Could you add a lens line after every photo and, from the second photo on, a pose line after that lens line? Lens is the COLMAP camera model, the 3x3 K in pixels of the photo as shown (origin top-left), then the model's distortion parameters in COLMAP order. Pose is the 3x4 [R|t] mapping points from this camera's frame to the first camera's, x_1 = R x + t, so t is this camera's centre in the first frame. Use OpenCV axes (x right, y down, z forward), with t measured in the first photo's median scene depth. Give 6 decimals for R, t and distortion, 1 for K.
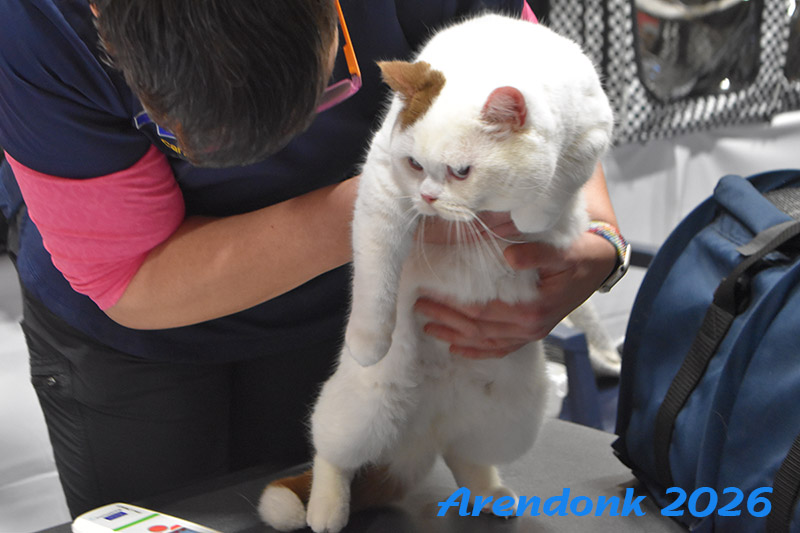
lens RADIAL K [[1887.0, 0, 400.0], [0, 1887.0, 266.6], [0, 0, 1]] dist [0.040448, 0.000000]
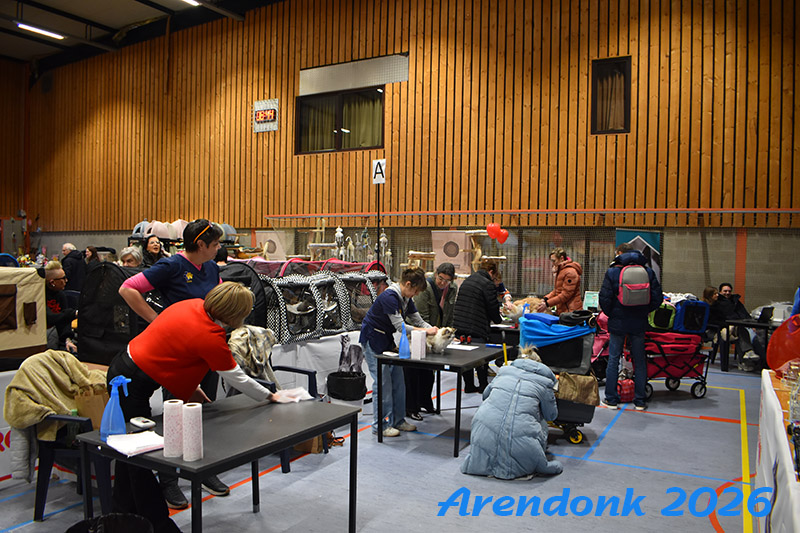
lens RADIAL K [[619.3, 0, 399.7], [0, 619.3, 265.4], [0, 0, 1]] dist [-0.001050, -0.000044]
pose [[0.962262, 0.023468, 0.271111, -0.017531], [0.029058, 0.981717, -0.188116, 0.032752], [-0.270569, 0.188895, 0.943987, -0.446646]]
